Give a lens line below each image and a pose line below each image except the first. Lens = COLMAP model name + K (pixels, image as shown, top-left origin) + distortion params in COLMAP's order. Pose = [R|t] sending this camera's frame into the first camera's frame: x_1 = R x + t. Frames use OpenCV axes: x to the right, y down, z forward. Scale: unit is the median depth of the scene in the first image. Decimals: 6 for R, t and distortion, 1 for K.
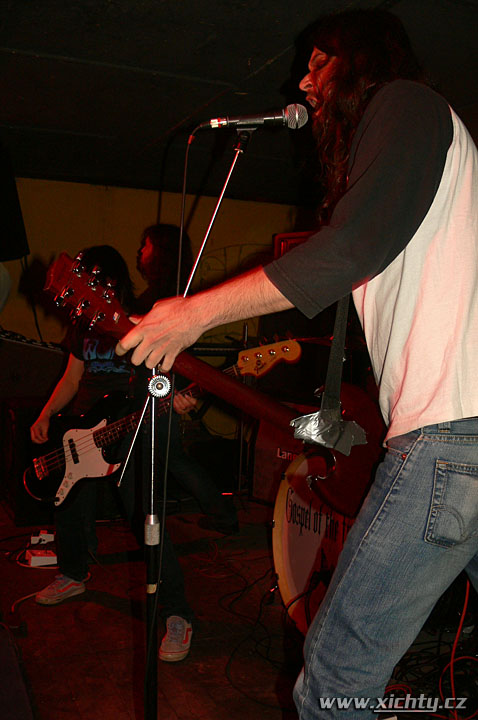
lens RADIAL K [[737.8, 0, 239.0], [0, 737.8, 360.0], [0, 0, 1]] dist [-0.166589, -0.003267]
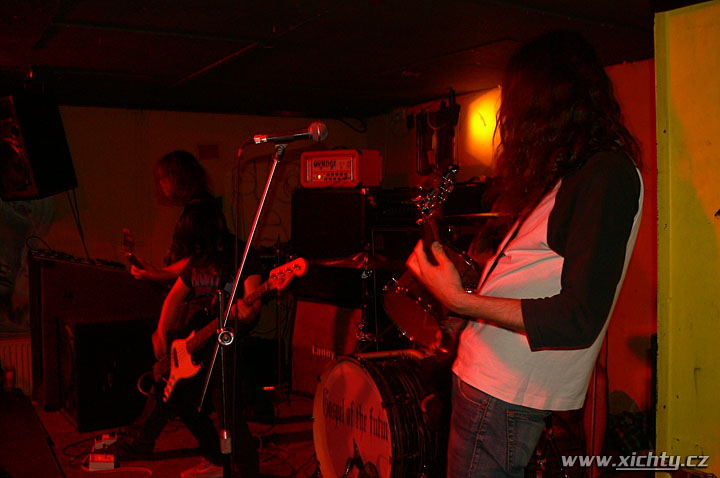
lens RADIAL K [[789.4, 0, 360.0], [0, 789.4, 239.0], [0, 0, 1]] dist [-0.107910, 0.001796]
pose [[0.991377, -0.049206, 0.121454, -0.016899], [0.045502, 0.998416, 0.033085, -0.099666], [-0.122889, -0.027274, 0.992046, -0.250226]]
